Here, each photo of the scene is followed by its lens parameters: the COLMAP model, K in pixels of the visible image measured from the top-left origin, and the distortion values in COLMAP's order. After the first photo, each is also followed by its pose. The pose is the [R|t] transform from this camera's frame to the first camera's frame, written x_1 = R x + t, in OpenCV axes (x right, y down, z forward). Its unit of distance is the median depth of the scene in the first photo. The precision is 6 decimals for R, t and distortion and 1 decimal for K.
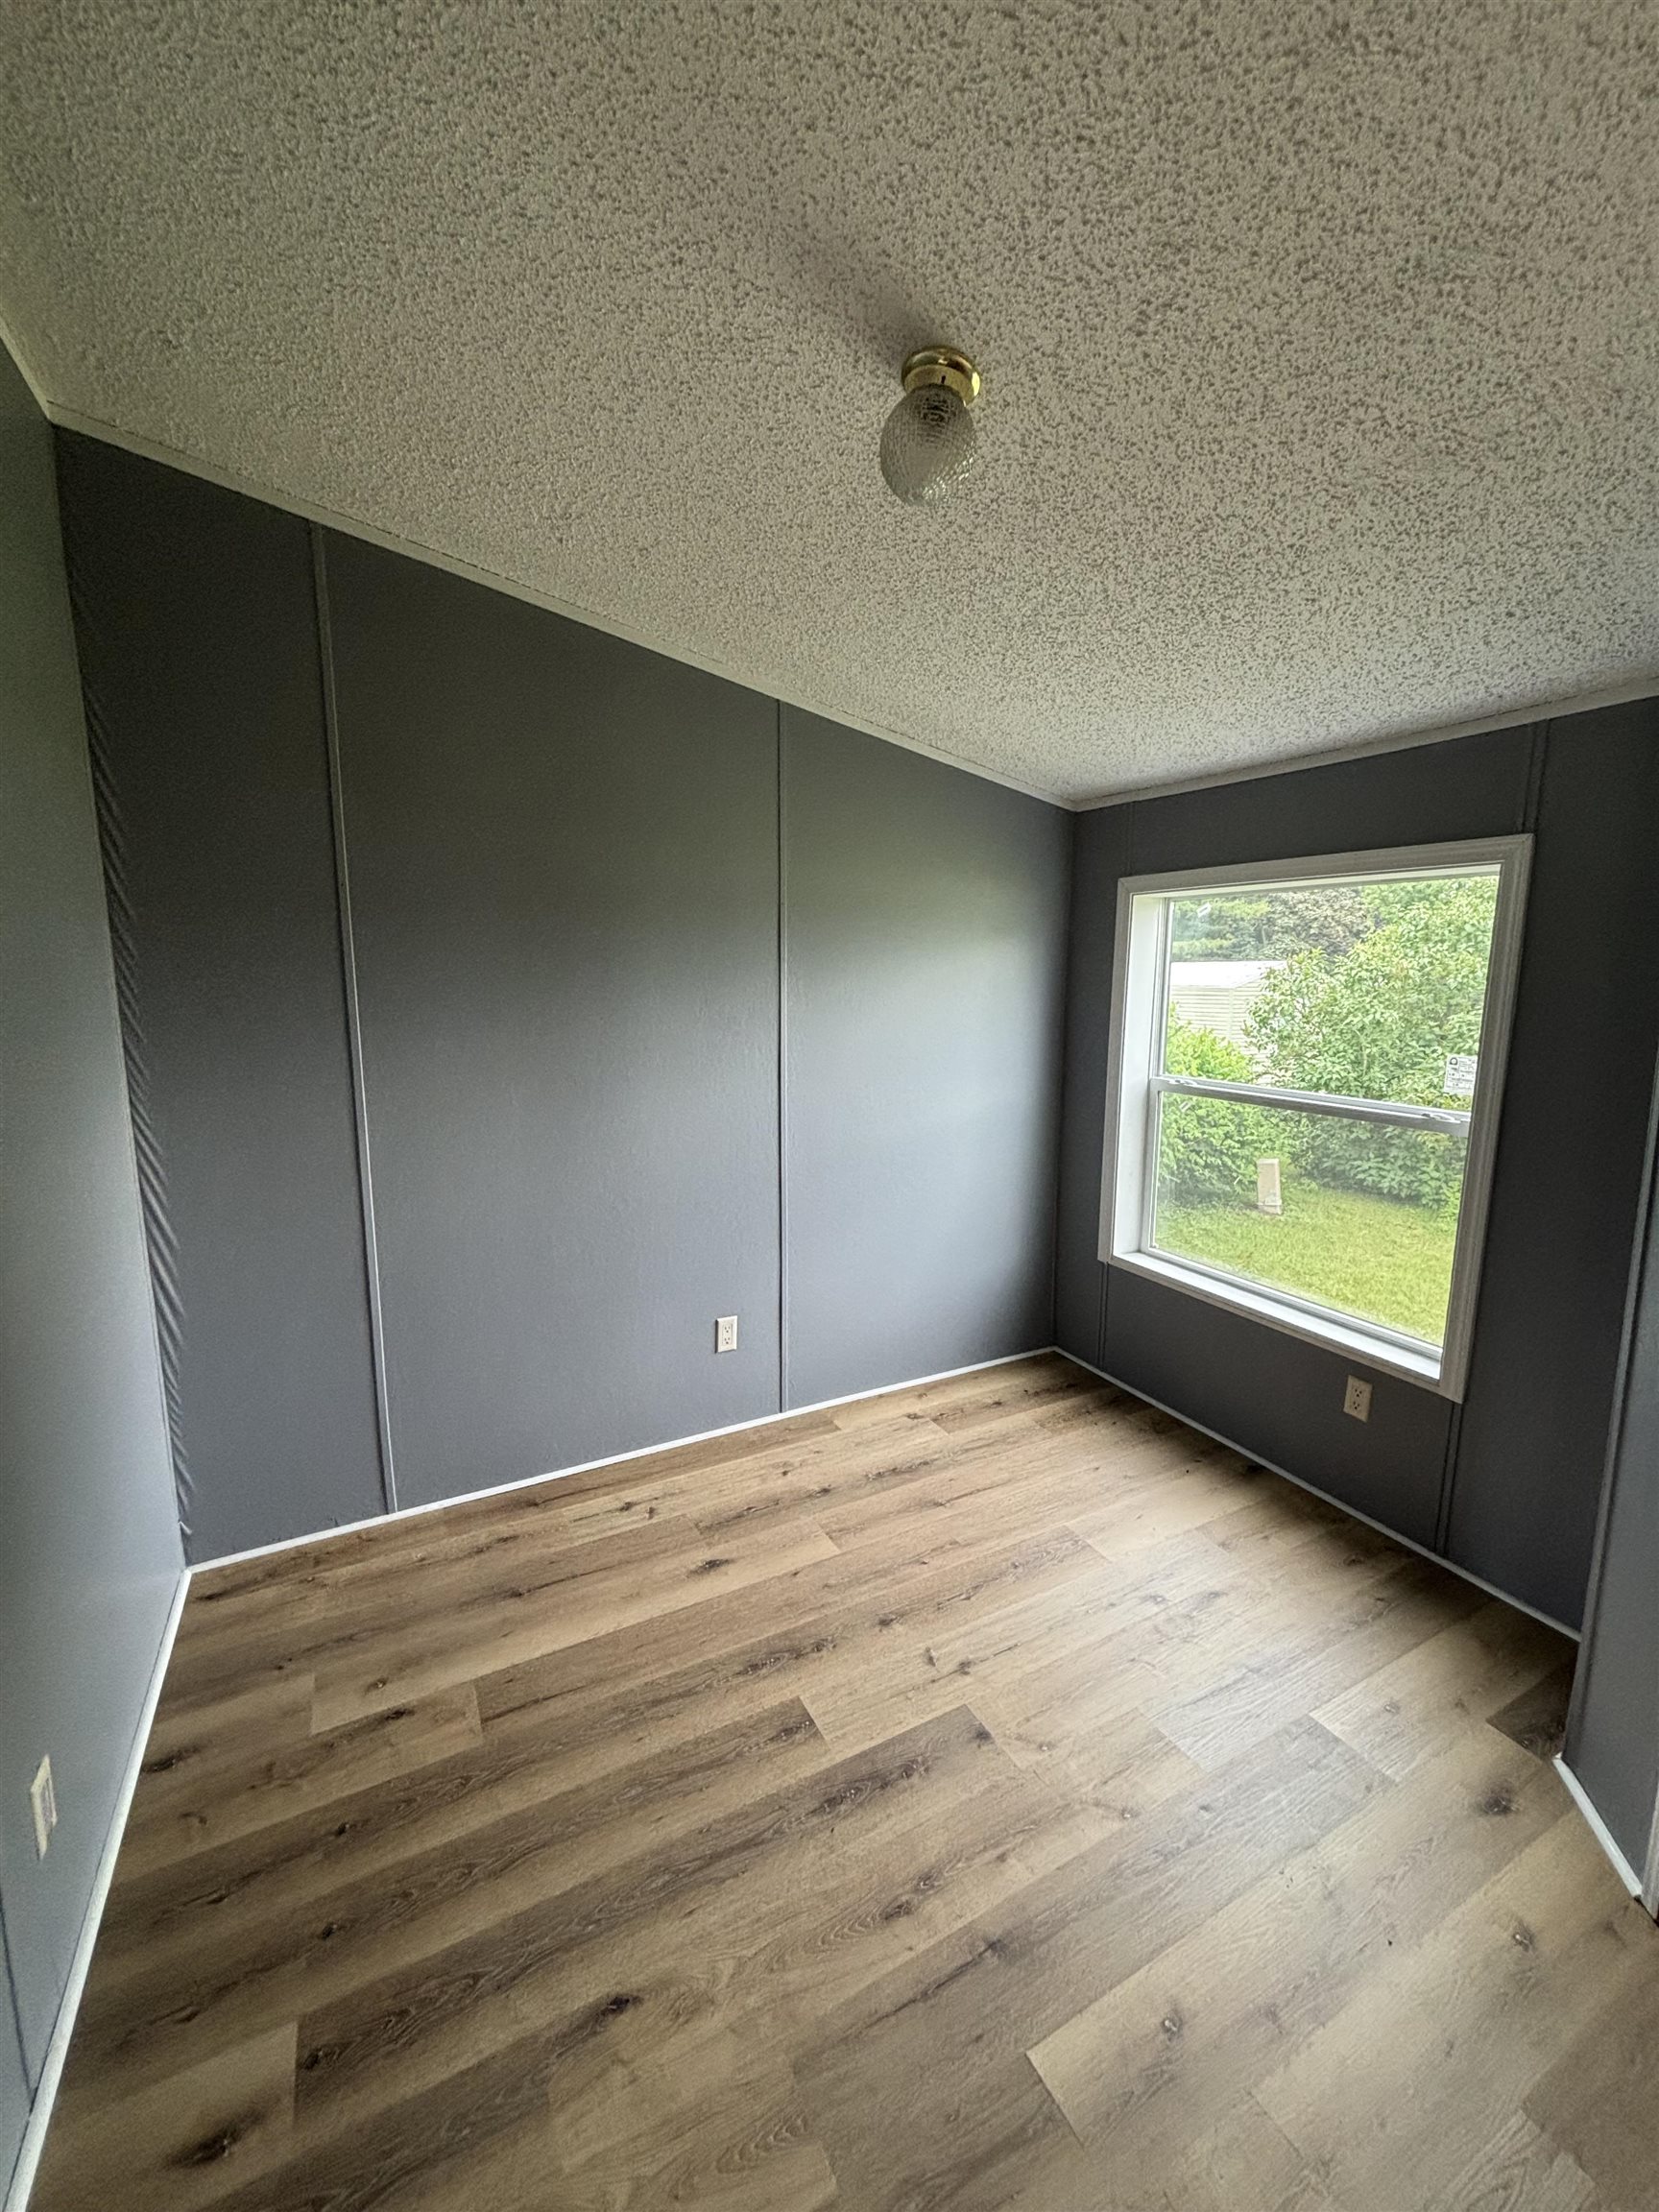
lens RADIAL K [[902.3, 0, 844.6], [0, 902.3, 1104.4], [0, 0, 1]] dist [0.032281, 0.001097]
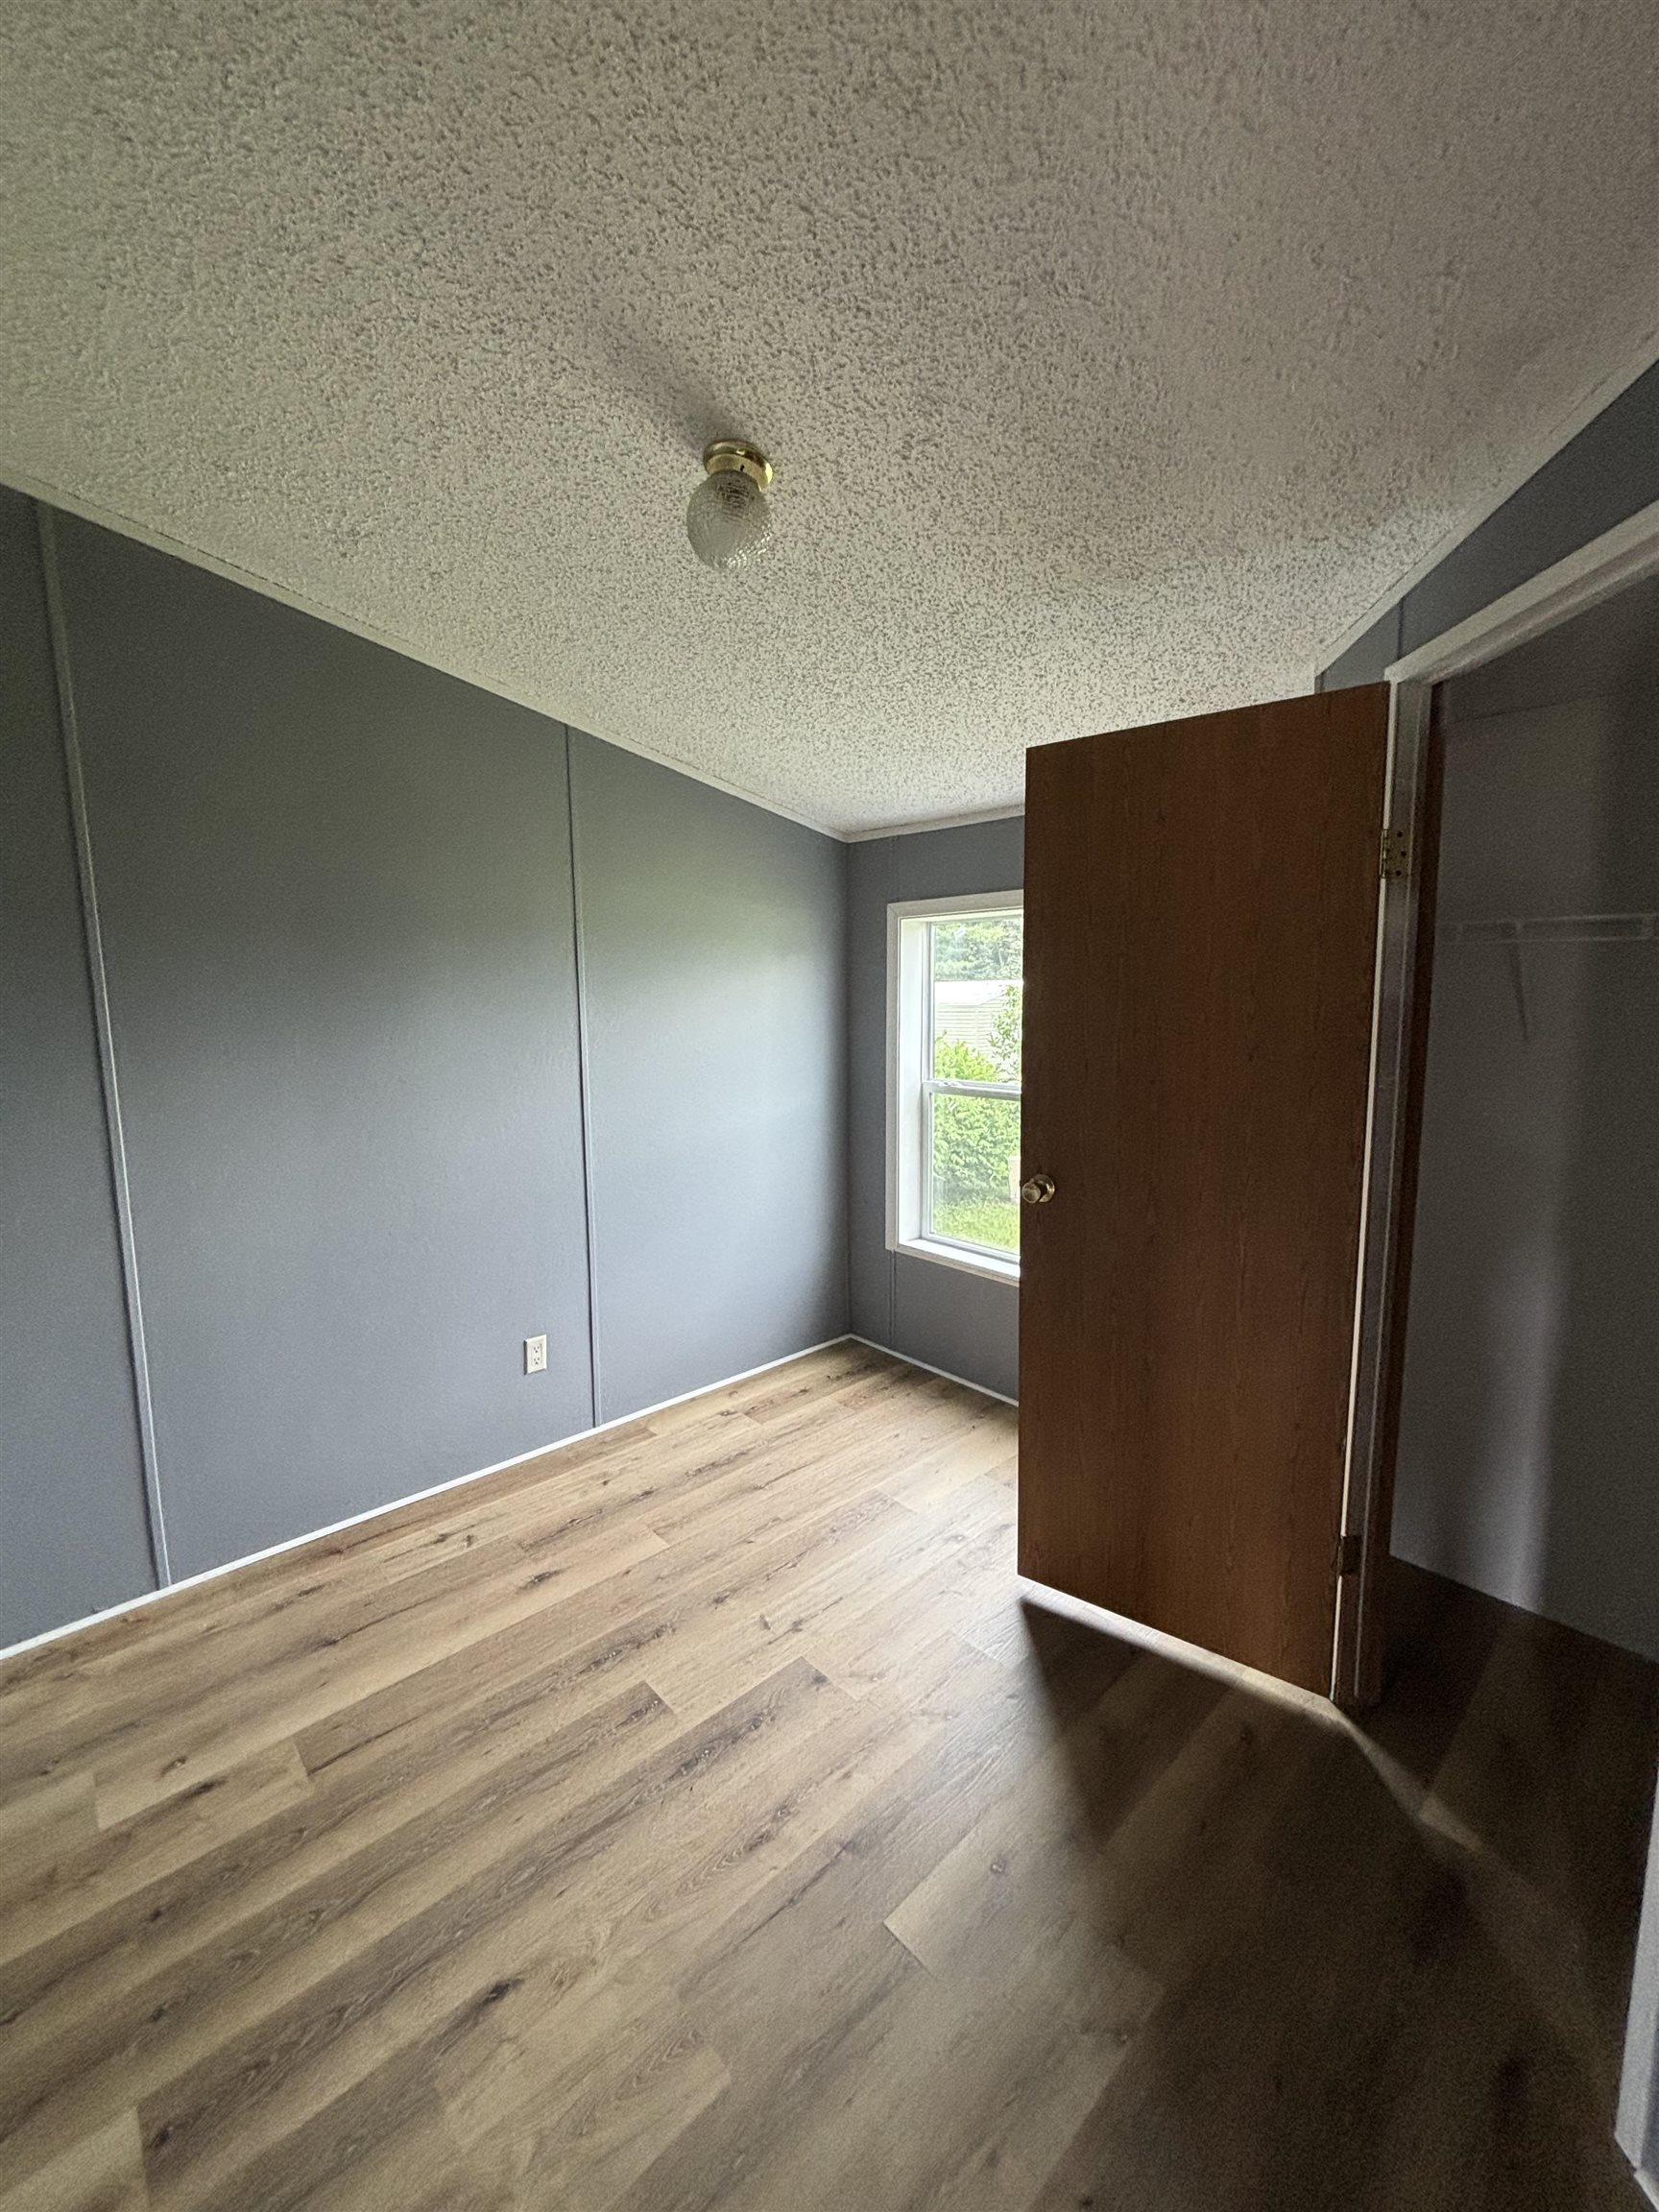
lens RADIAL K [[892.9, 0, 829.5], [0, 892.9, 1106.0], [0, 0, 1]] dist [0.064022, 0.000044]
pose [[0.971675, -0.046933, 0.231615, -0.067519], [0.051225, 0.998608, -0.012546, 0.022167], [-0.230704, 0.024055, 0.972727, -0.094015]]
